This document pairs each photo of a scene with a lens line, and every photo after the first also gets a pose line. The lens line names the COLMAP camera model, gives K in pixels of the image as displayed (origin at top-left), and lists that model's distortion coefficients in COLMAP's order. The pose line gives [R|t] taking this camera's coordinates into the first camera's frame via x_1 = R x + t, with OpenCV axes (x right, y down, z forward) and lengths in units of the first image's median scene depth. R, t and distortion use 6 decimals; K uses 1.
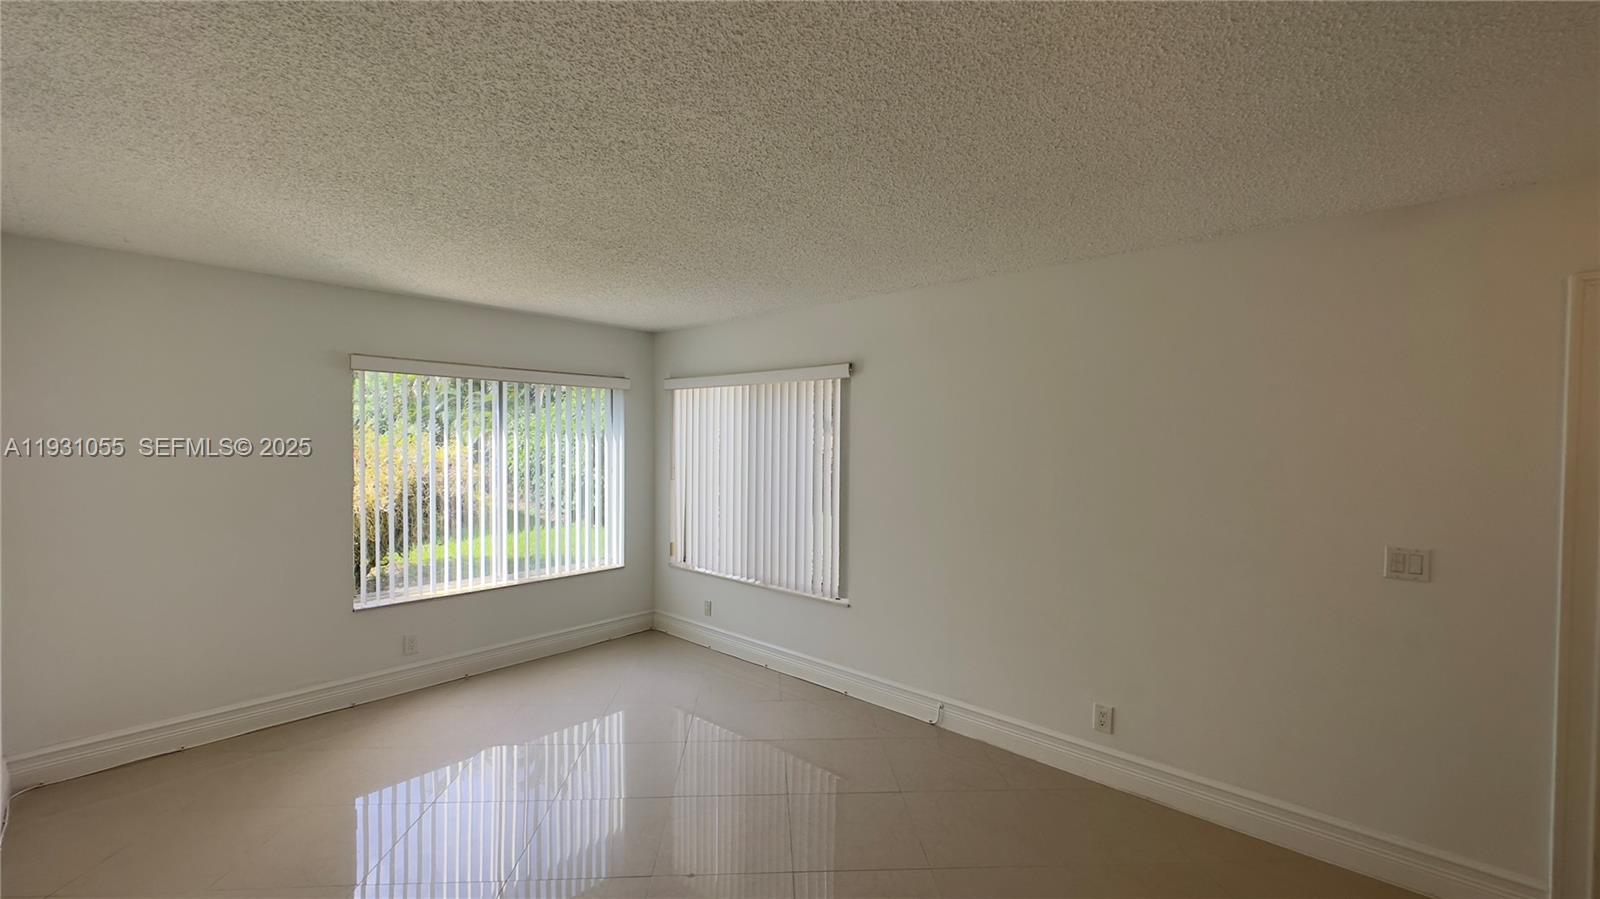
lens RADIAL K [[660.2, 0, 800.0], [0, 660.2, 449.5], [0, 0, 1]] dist [0.000618, -0.000049]
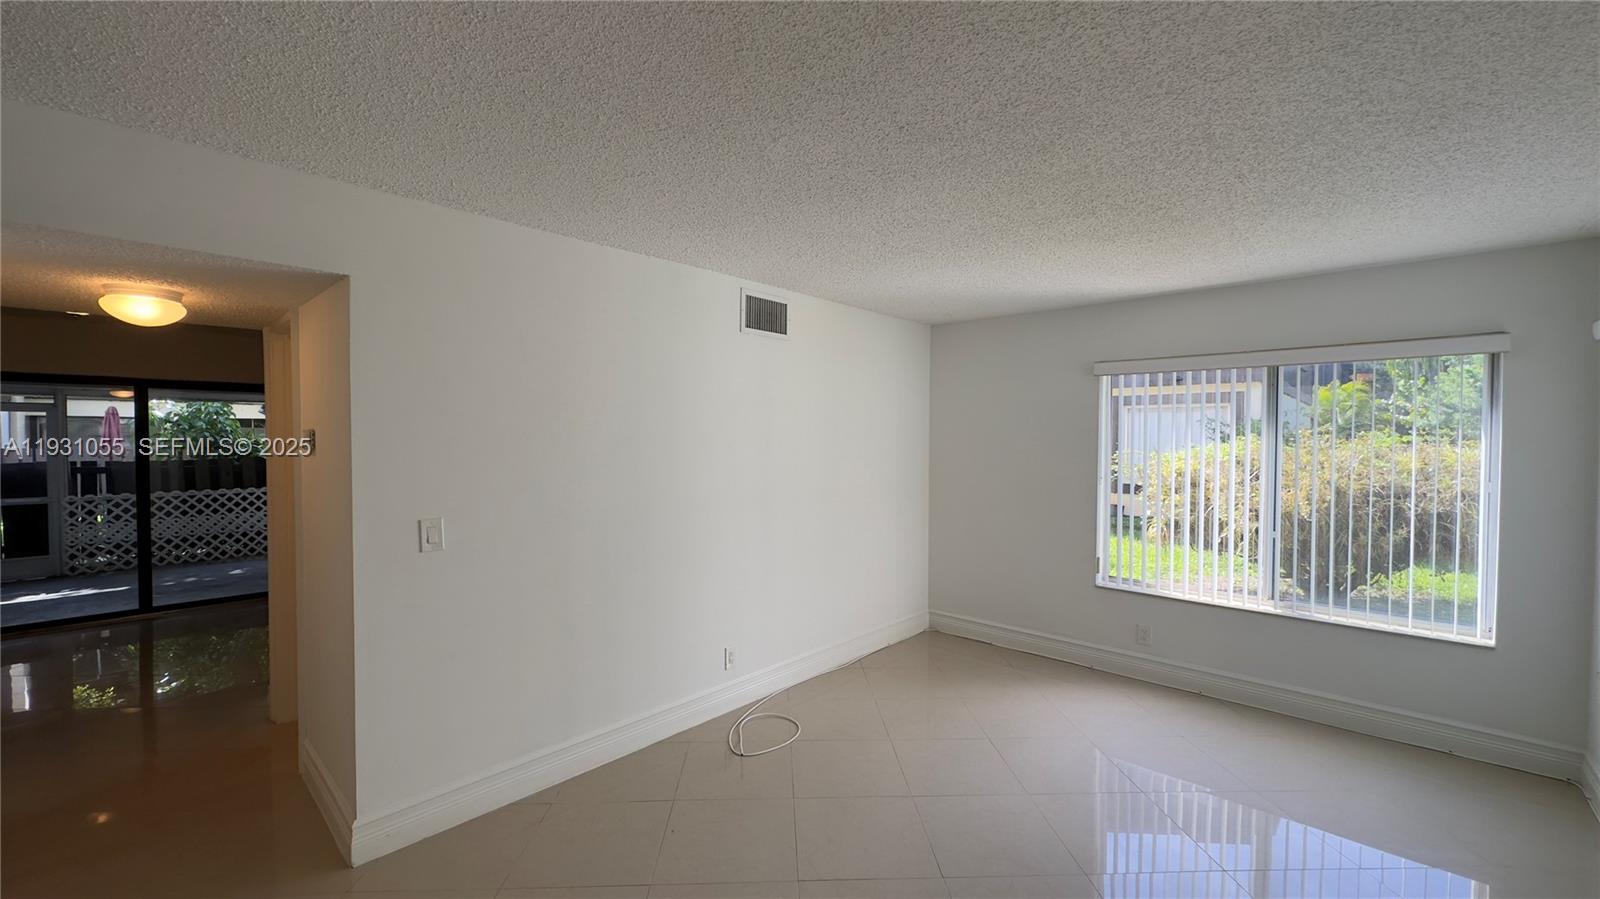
lens RADIAL K [[640.1, 0, 800.0], [0, 640.1, 453.0], [0, 0, 1]] dist [0.000439, -0.000247]
pose [[-0.032977, 0.022557, -0.999202, 0.405826], [-0.016318, 0.999600, 0.023104, -0.004286], [0.999323, 0.017067, -0.032596, 0.471367]]
